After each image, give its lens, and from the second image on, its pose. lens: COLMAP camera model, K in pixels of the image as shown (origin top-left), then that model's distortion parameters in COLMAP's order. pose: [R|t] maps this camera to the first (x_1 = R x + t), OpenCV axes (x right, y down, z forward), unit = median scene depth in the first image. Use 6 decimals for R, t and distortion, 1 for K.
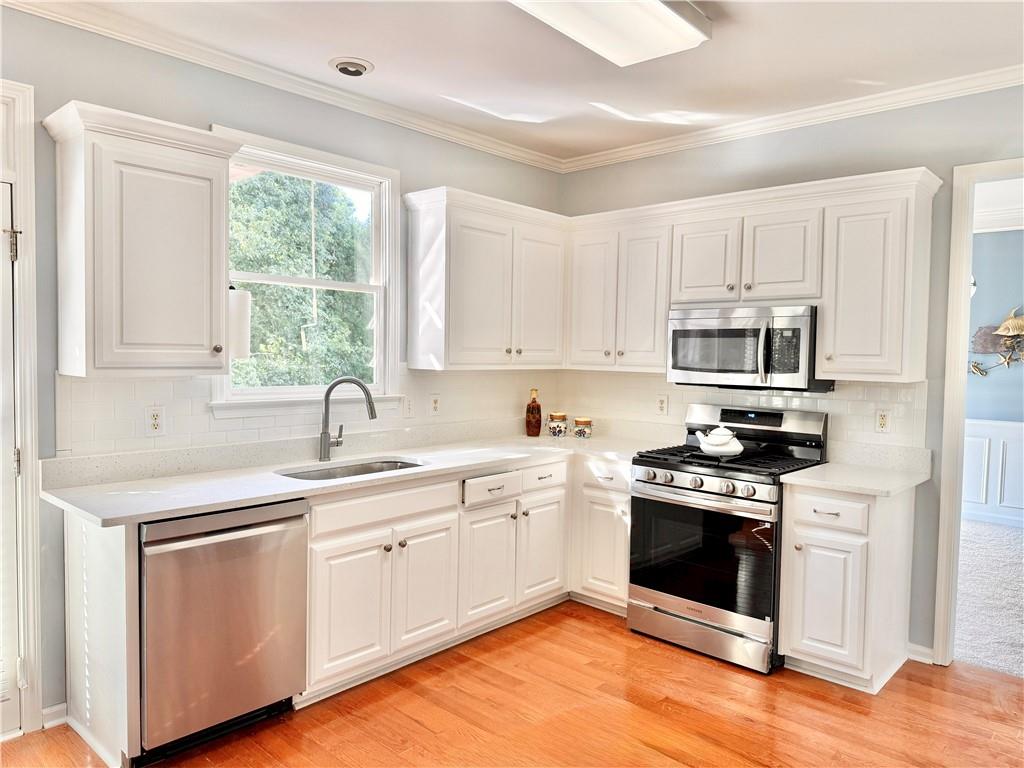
lens RADIAL K [[714.6, 0, 512.0], [0, 714.6, 384.0], [0, 0, 1]] dist [0.108651, -0.204841]
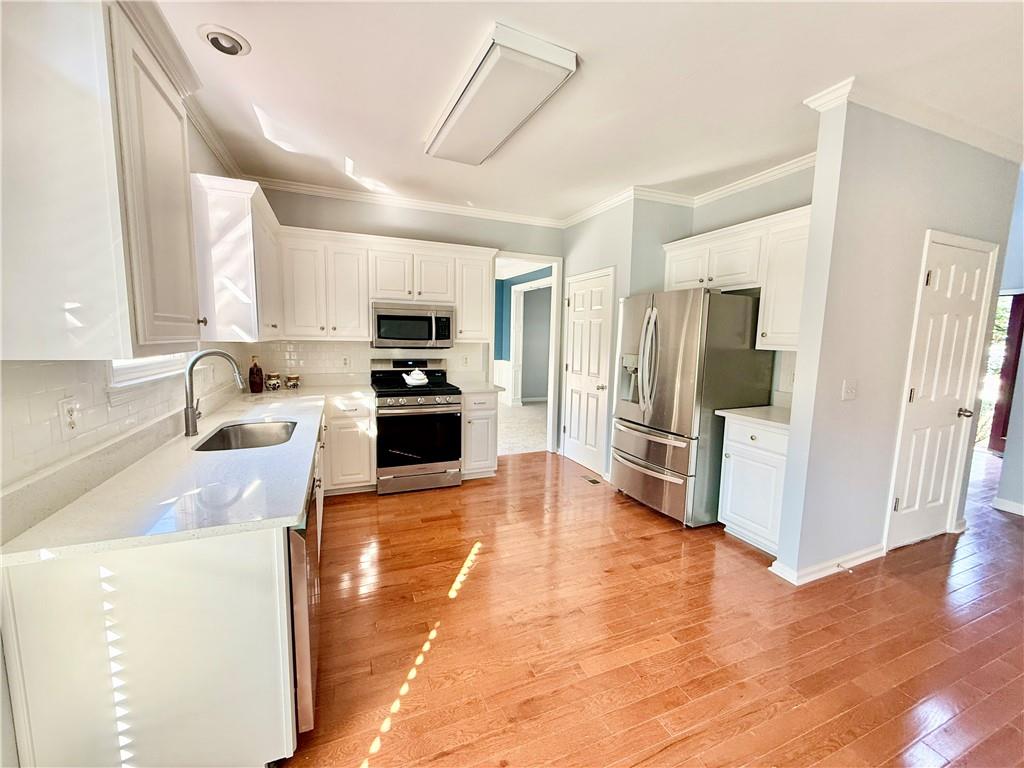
lens RADIAL K [[409.1, 0, 508.1], [0, 409.1, 385.4], [0, 0, 1]] dist [0.000830, -0.000003]
pose [[0.419862, -0.116360, 0.900098, -0.536377], [0.031751, 0.993023, 0.113562, -0.011495], [-0.907033, -0.019101, 0.420627, 0.337504]]
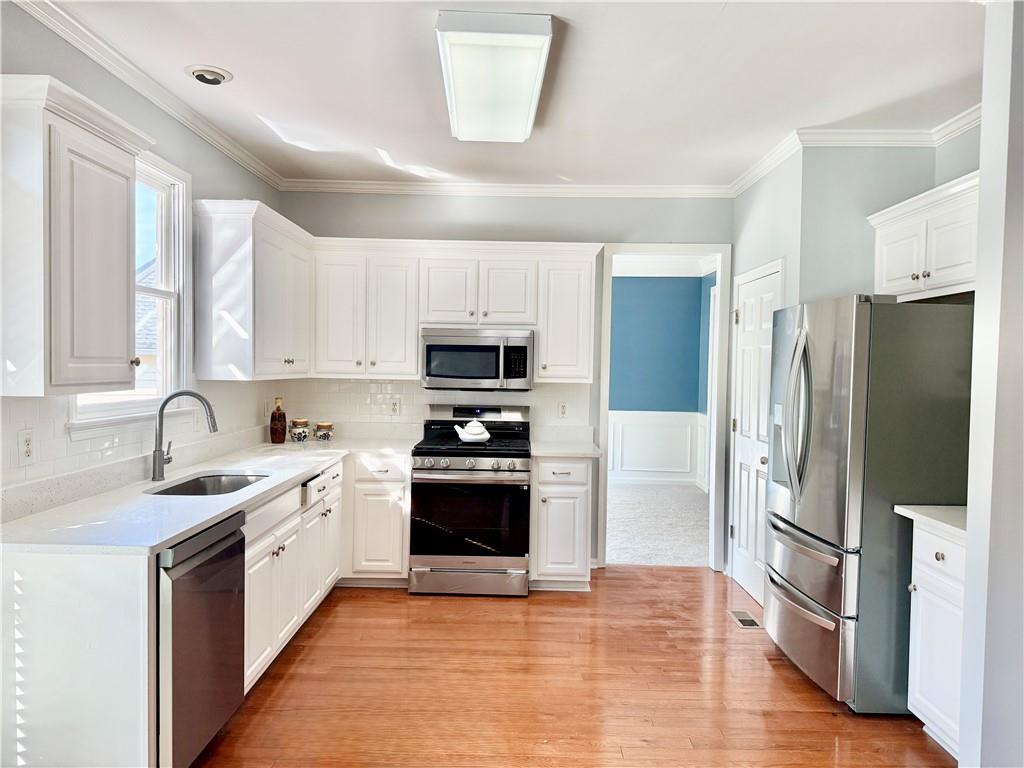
lens RADIAL K [[718.6, 0, 510.4], [0, 718.6, 388.5], [0, 0, 1]] dist [0.142308, -0.206654]
pose [[0.743174, -0.026153, 0.668587, -0.512470], [0.027154, 0.999591, 0.008917, -0.007620], [-0.668548, 0.011527, 0.743580, -0.012341]]
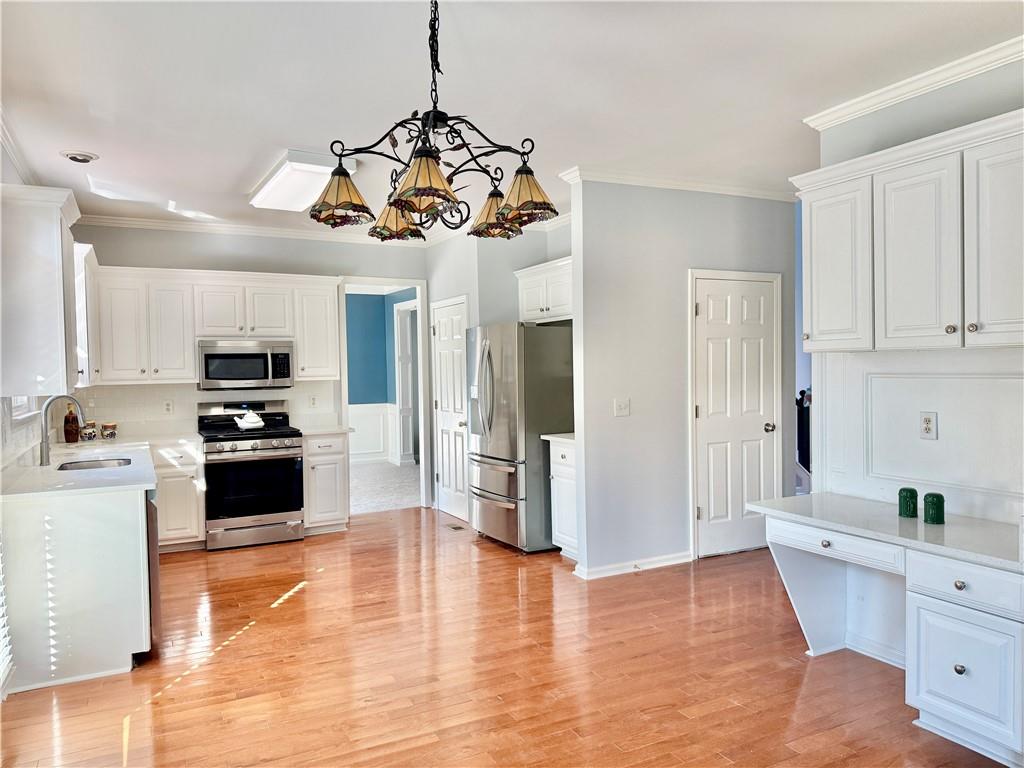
lens RADIAL K [[711.3, 0, 510.7], [0, 711.3, 389.8], [0, 0, 1]] dist [0.141528, -0.275434]
pose [[0.340458, -0.051631, 0.938841, -1.035009], [0.069334, 0.997151, 0.029695, 0.000047], [-0.937700, 0.054984, 0.343067, -0.136508]]
